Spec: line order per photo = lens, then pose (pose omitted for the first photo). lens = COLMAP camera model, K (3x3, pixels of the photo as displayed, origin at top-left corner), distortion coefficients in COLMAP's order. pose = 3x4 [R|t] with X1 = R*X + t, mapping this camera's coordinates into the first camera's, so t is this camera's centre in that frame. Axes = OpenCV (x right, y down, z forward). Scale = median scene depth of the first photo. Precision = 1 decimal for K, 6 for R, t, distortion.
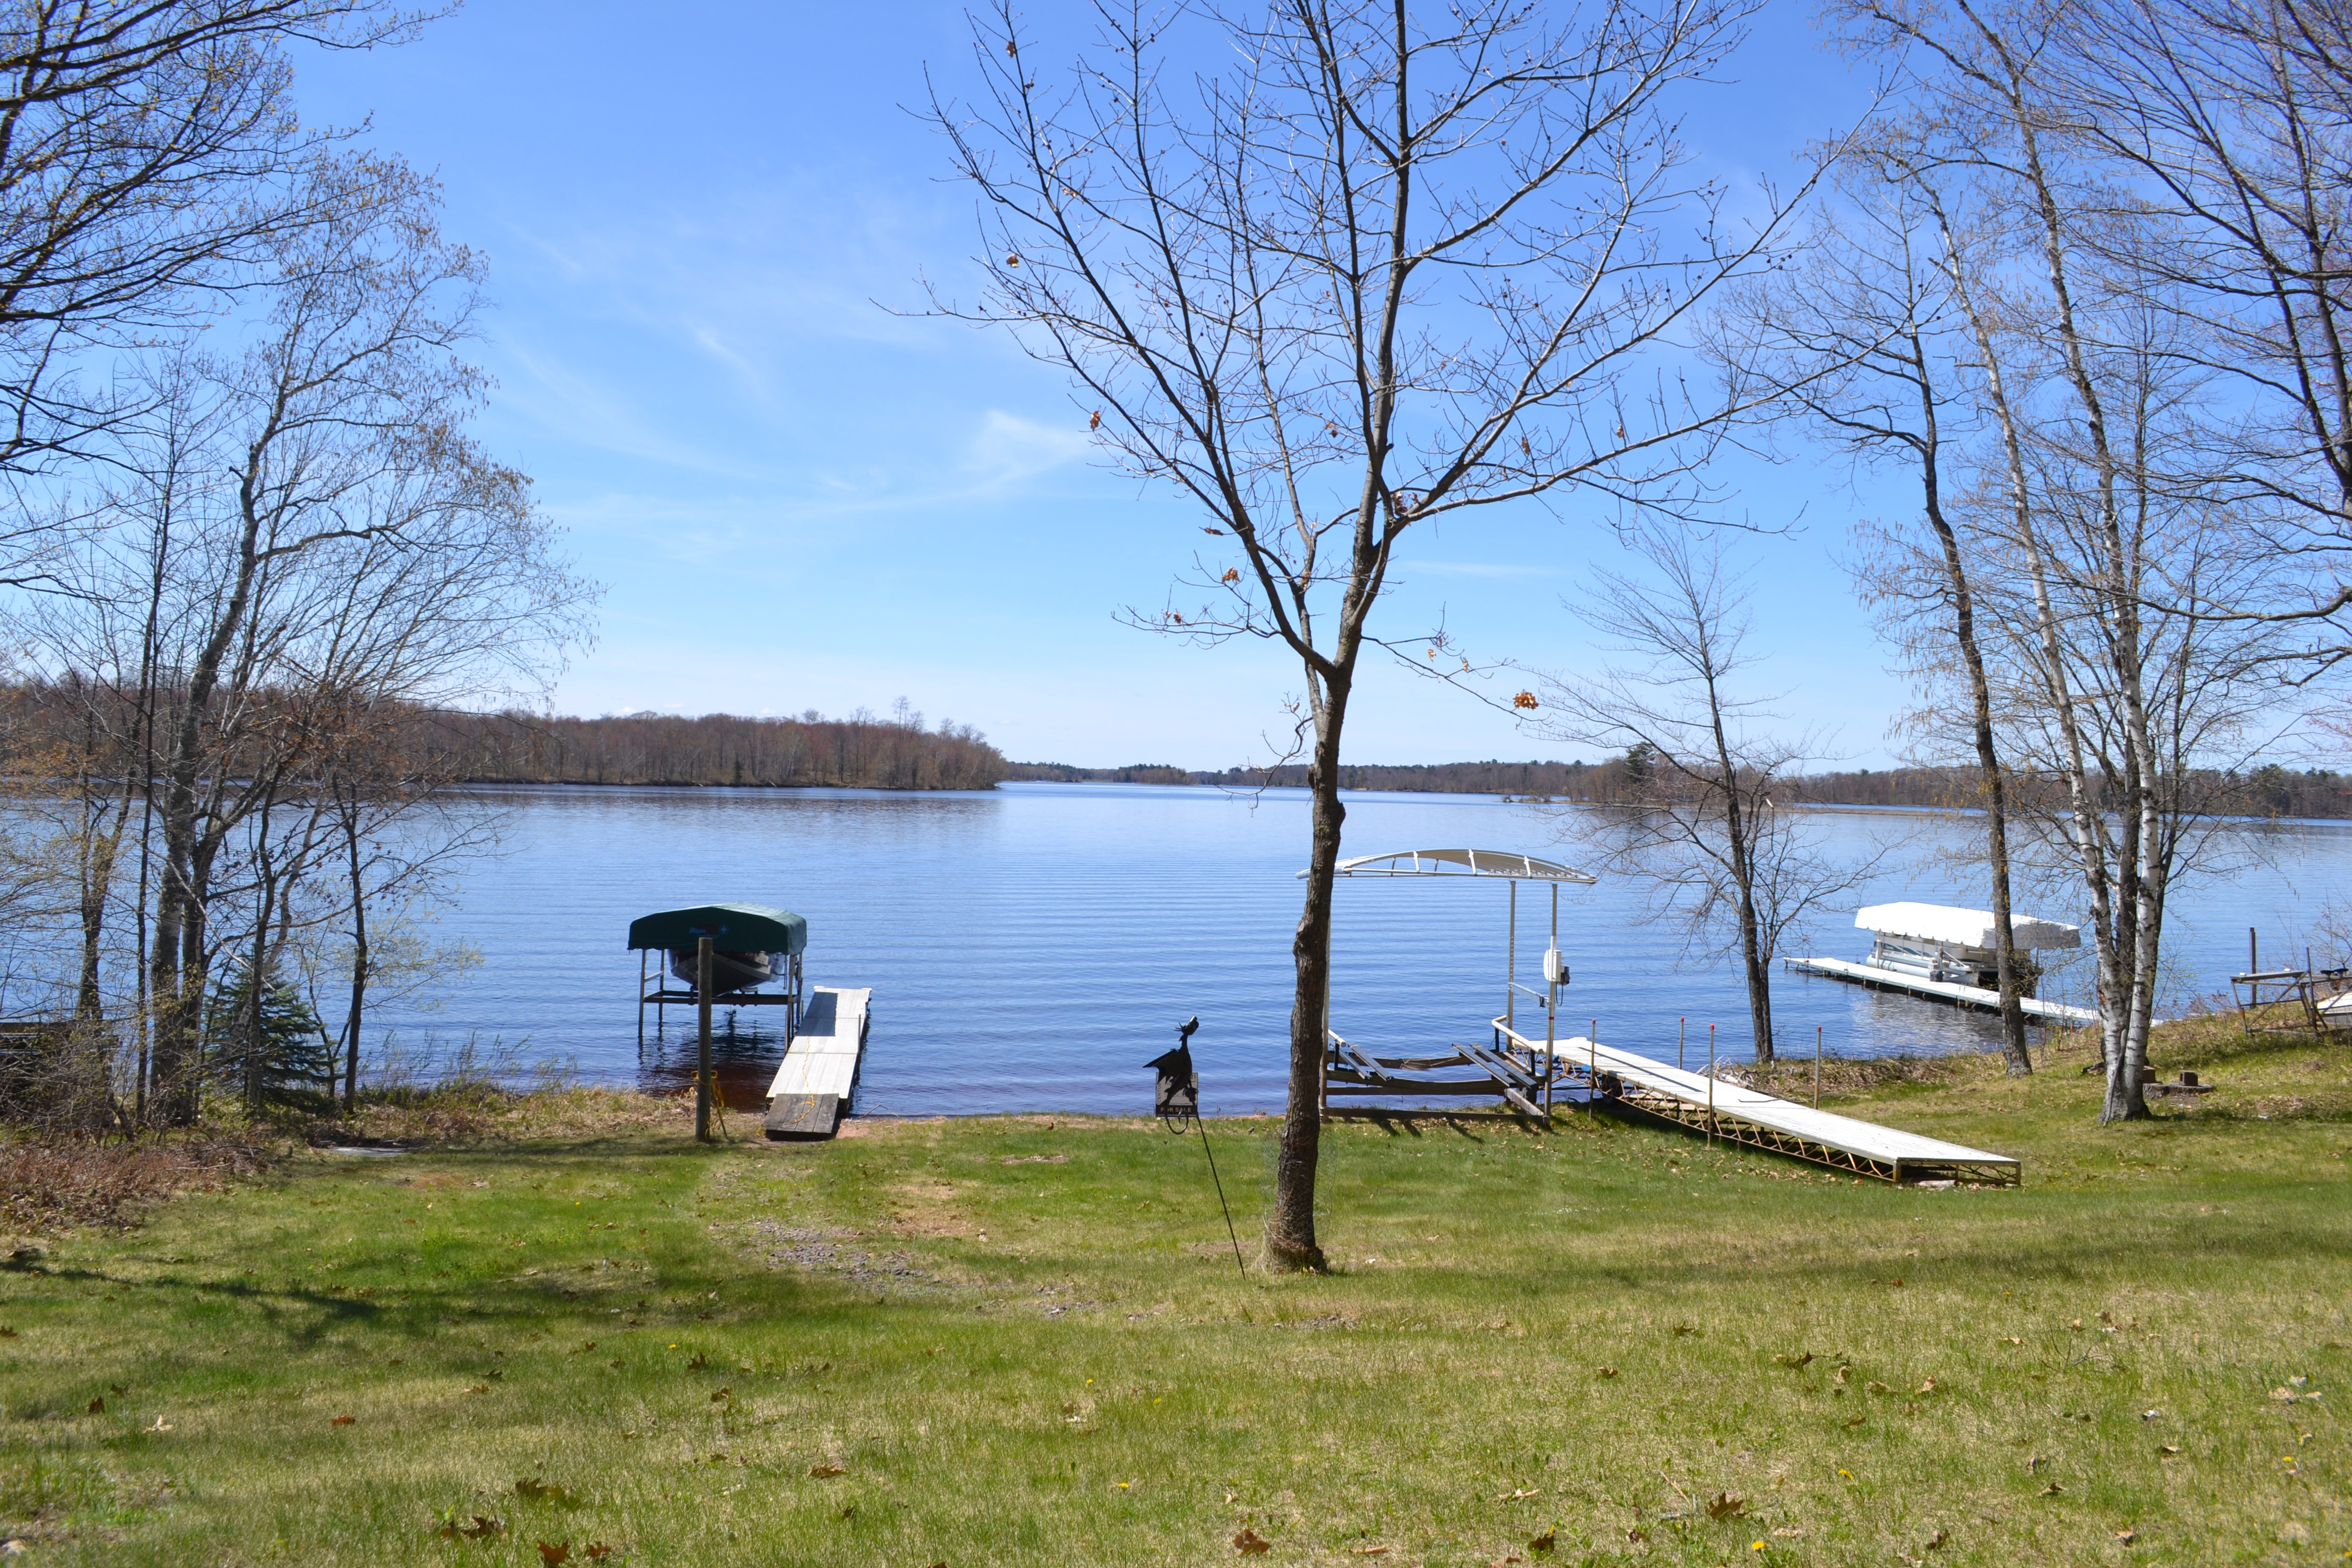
lens RADIAL K [[1882.0, 0, 1177.7], [0, 1882.0, 776.9], [0, 0, 1]] dist [-0.077073, 0.005098]
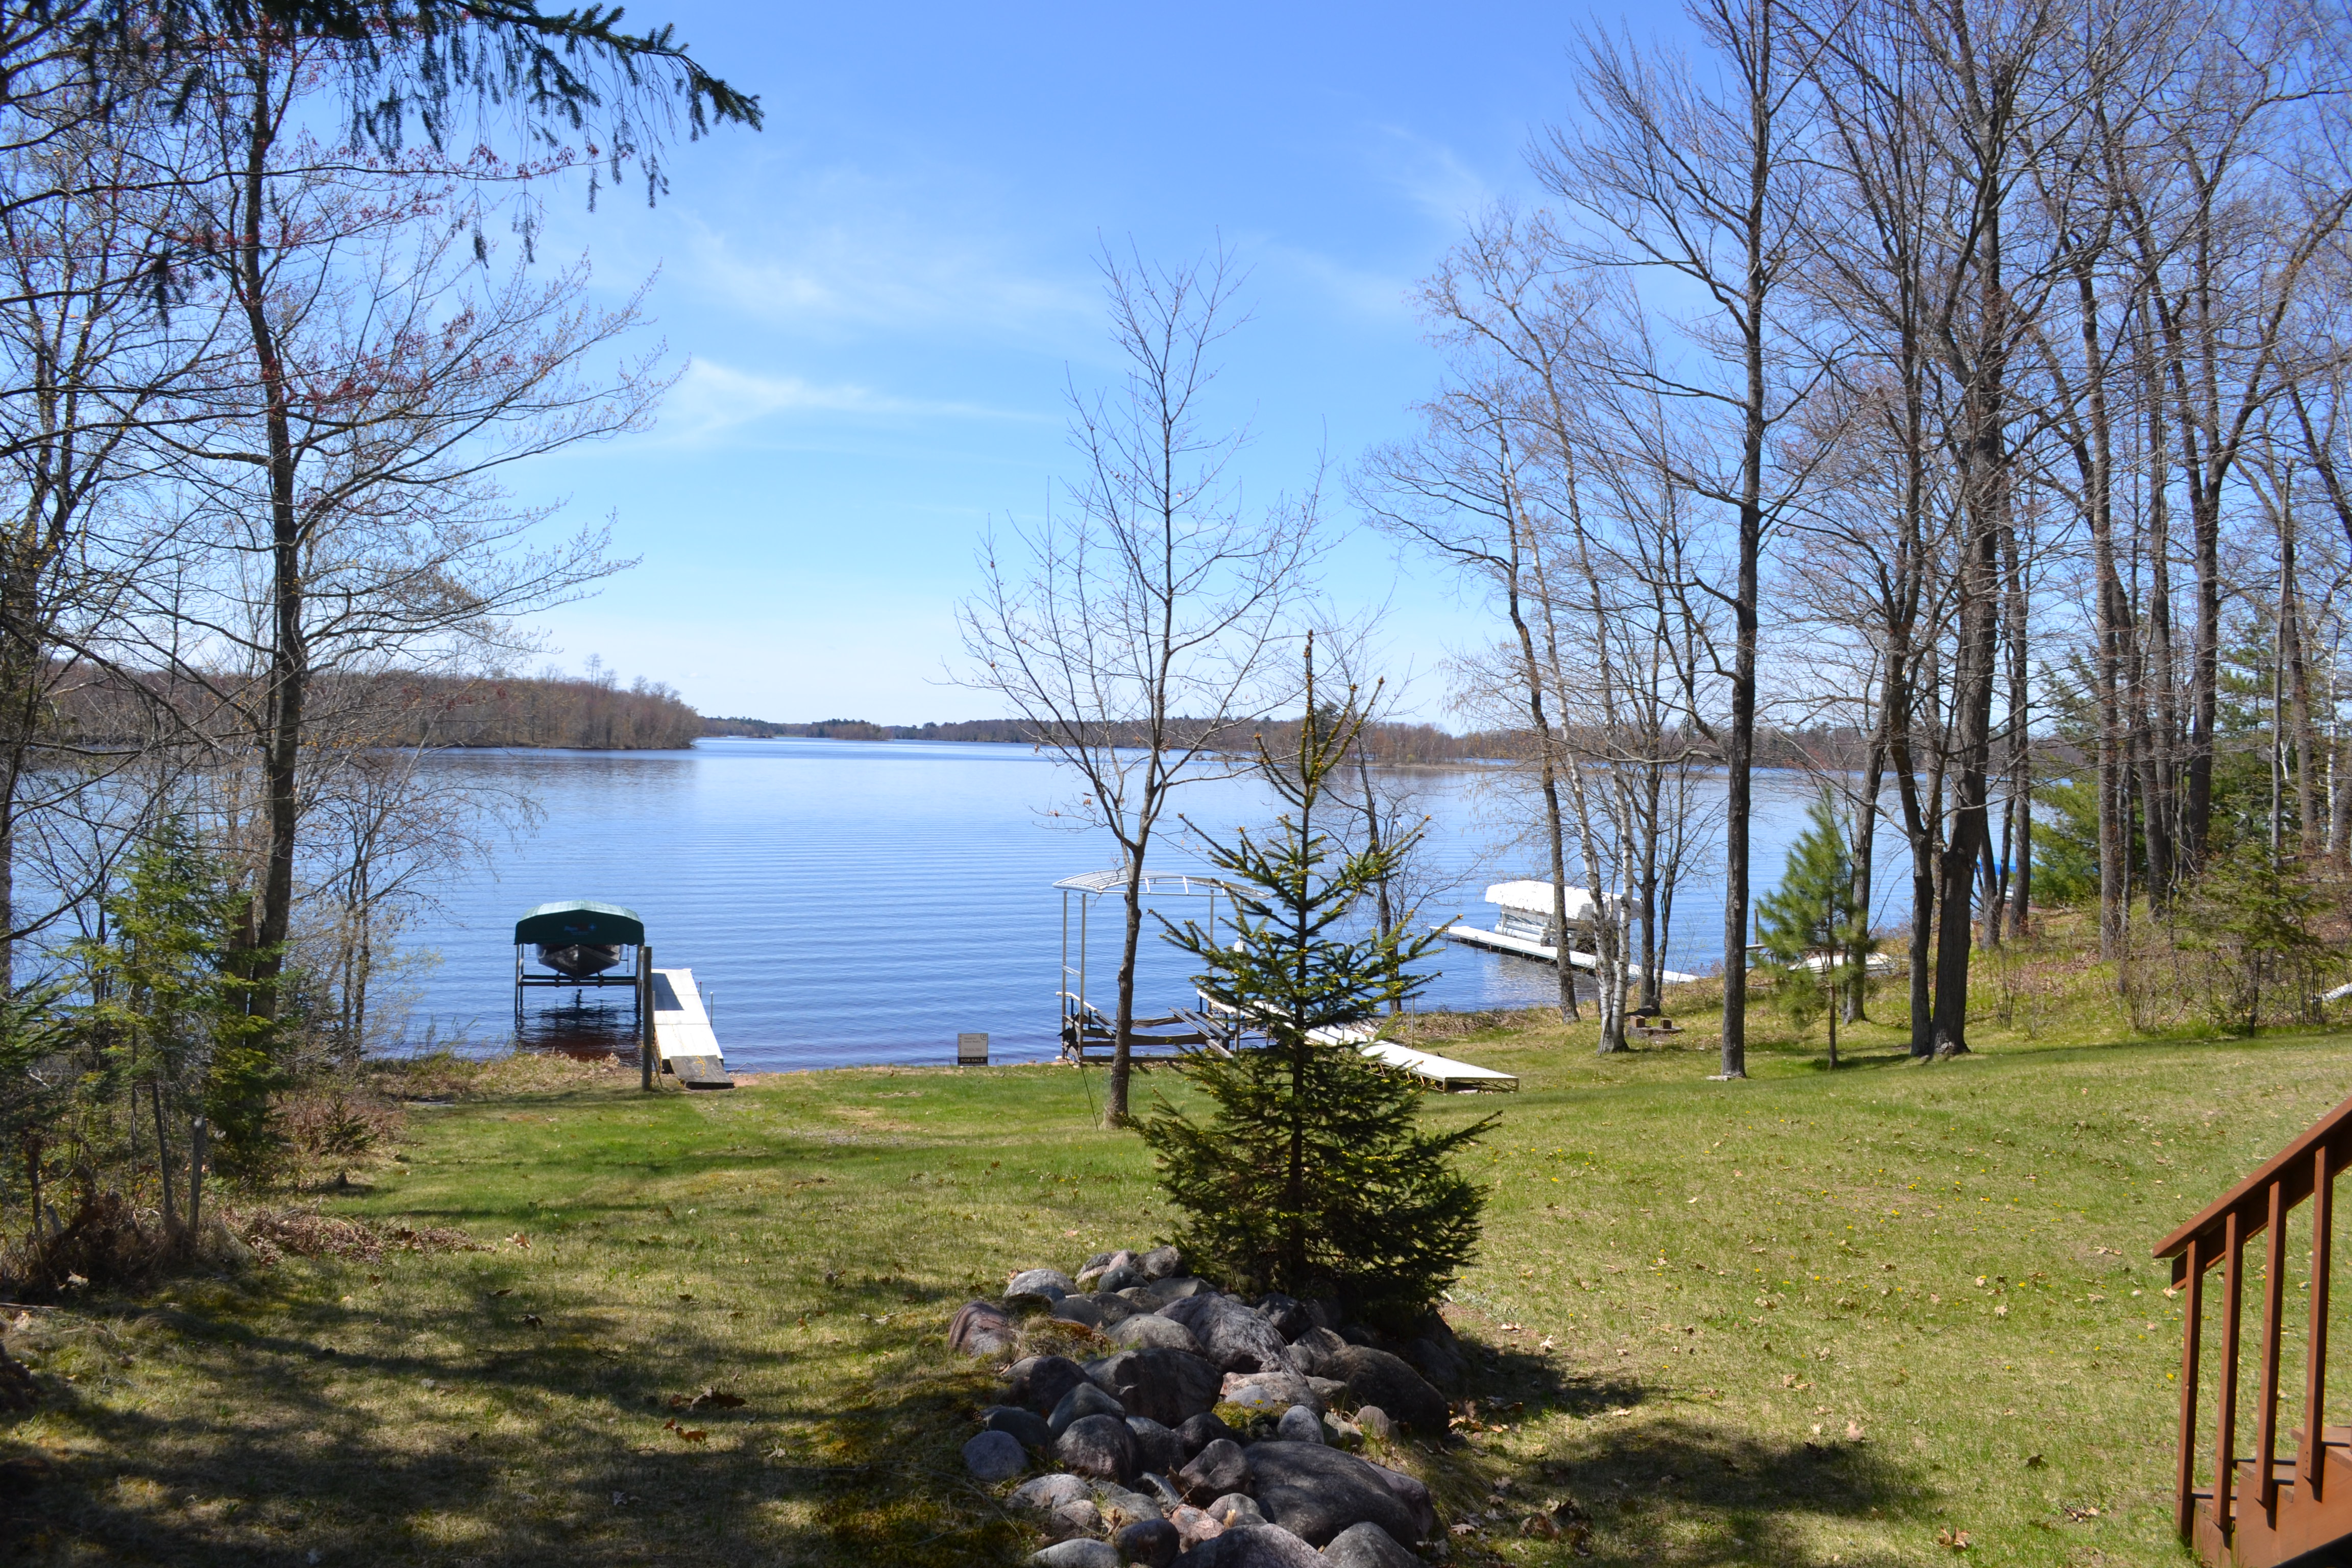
lens RADIAL K [[1882.0, 0, 1172.5], [0, 1882.0, 785.2], [0, 0, 1]] dist [-0.077073, 0.005098]
pose [[0.987250, -0.004407, 0.159117, -0.064869], [-0.000279, 0.999567, 0.029419, -0.057452], [-0.159177, -0.029088, 0.986821, -0.333220]]
